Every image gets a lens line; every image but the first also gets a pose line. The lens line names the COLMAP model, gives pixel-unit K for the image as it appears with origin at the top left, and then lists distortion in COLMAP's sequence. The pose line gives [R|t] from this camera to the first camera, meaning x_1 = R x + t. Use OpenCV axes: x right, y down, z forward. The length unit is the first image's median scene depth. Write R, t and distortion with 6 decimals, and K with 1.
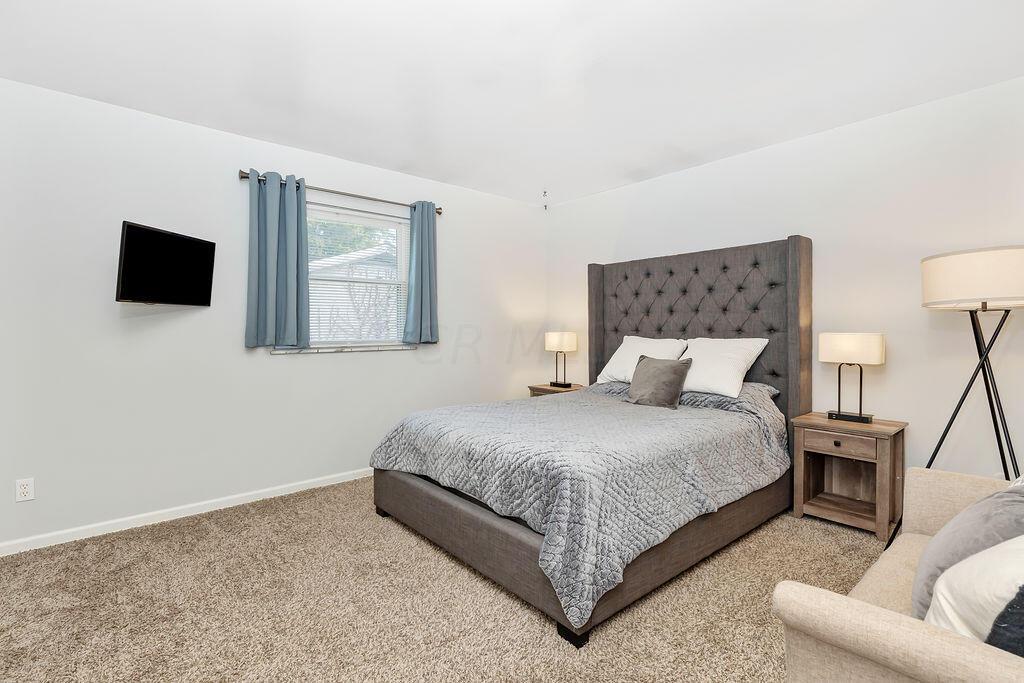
lens RADIAL K [[476.9, 0, 506.0], [0, 476.9, 330.1], [0, 0, 1]] dist [0.000412, -0.000019]
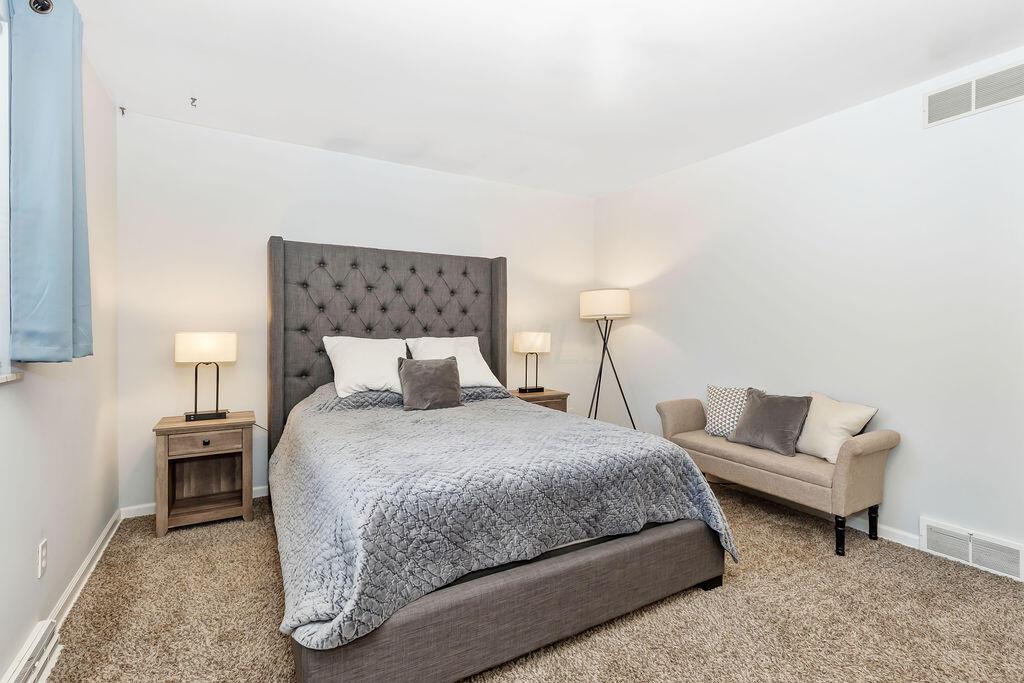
lens RADIAL K [[476.9, 0, 506.0], [0, 476.9, 330.1], [0, 0, 1]] dist [0.000412, -0.000019]
pose [[0.173790, 0.001690, 0.984781, -0.552548], [-0.001823, 0.999997, -0.001394, 0.002368], [-0.984781, -0.001553, 0.173792, 0.631108]]
